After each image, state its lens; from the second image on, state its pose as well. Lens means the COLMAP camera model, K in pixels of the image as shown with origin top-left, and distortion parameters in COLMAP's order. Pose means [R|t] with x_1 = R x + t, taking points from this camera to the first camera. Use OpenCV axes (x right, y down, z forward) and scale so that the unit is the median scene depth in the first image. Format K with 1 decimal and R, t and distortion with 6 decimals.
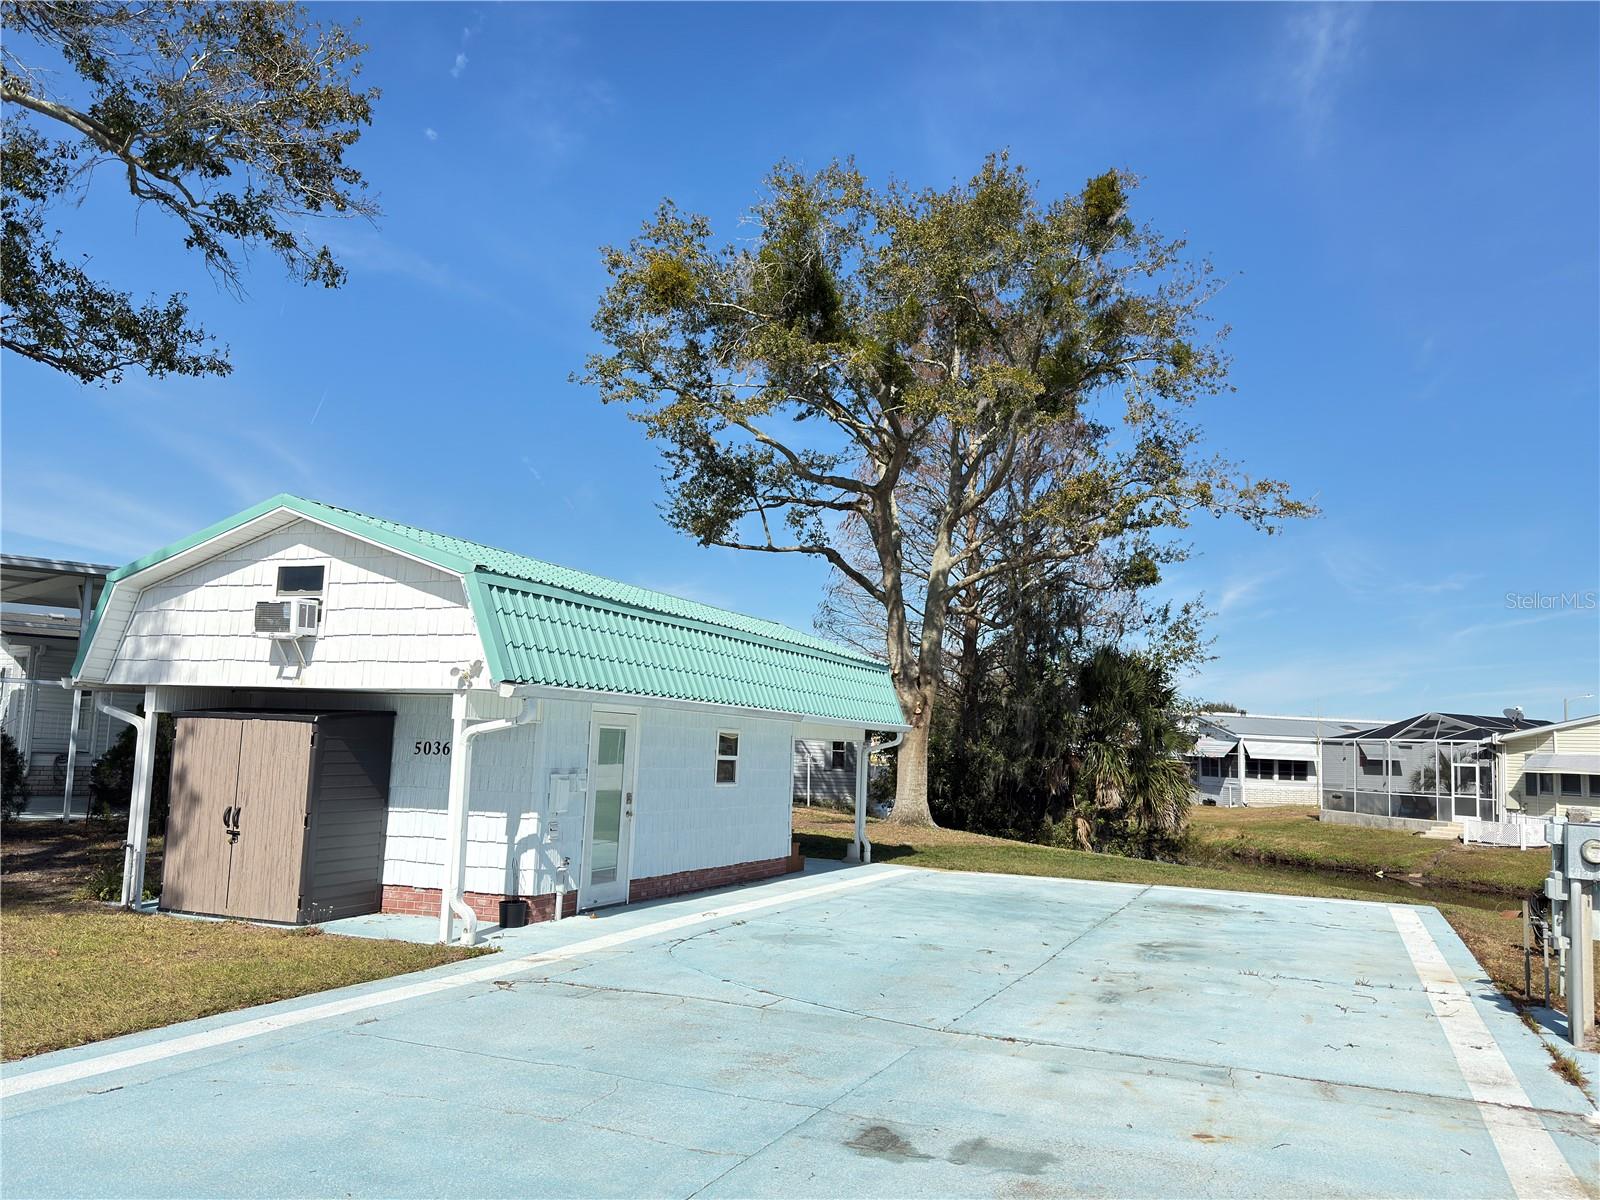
lens RADIAL K [[1245.4, 0, 797.3], [0, 1245.4, 610.1], [0, 0, 1]] dist [0.166280, -0.311833]
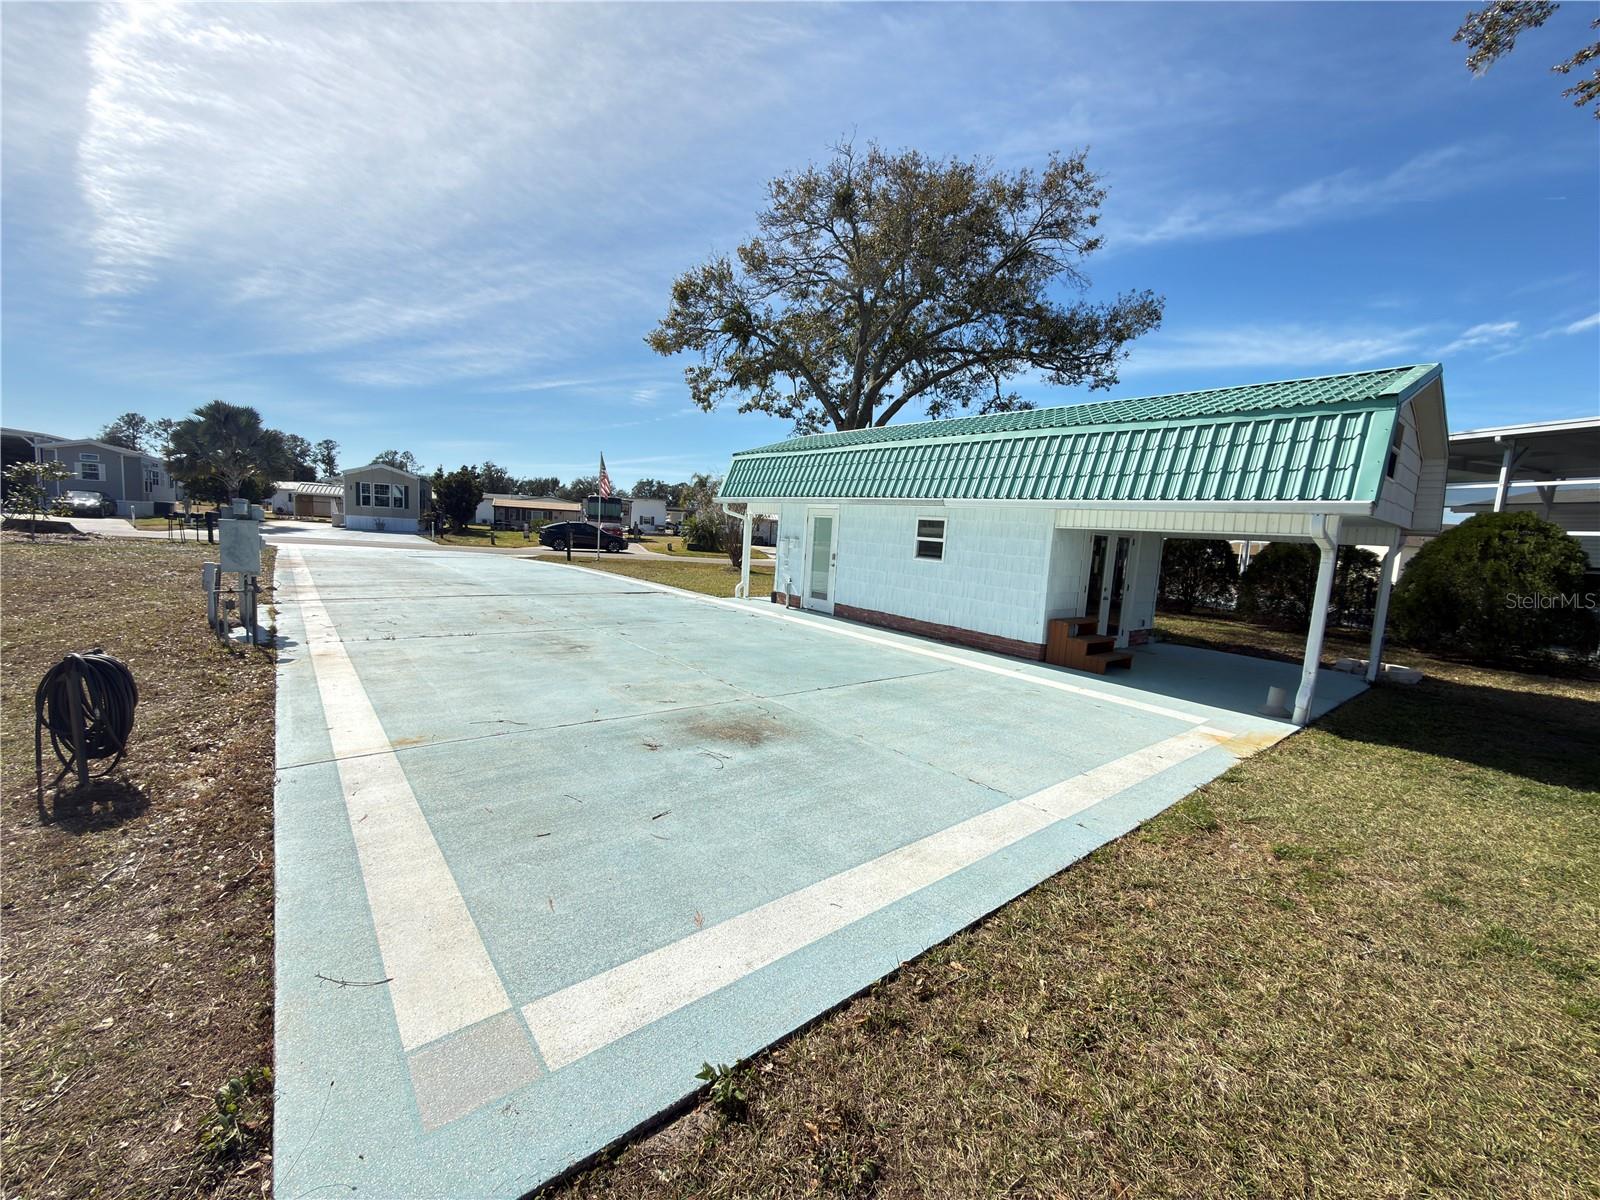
lens RADIAL K [[638.1, 0, 800.0], [0, 638.1, 600.0], [0, 0, 1]] dist [0.001732, -0.000210]
pose [[-0.469961, 0.029327, -0.882200, 0.314947], [0.015641, 0.999568, 0.024897, 0.086889], [0.882548, -0.002098, -0.470217, 0.637815]]
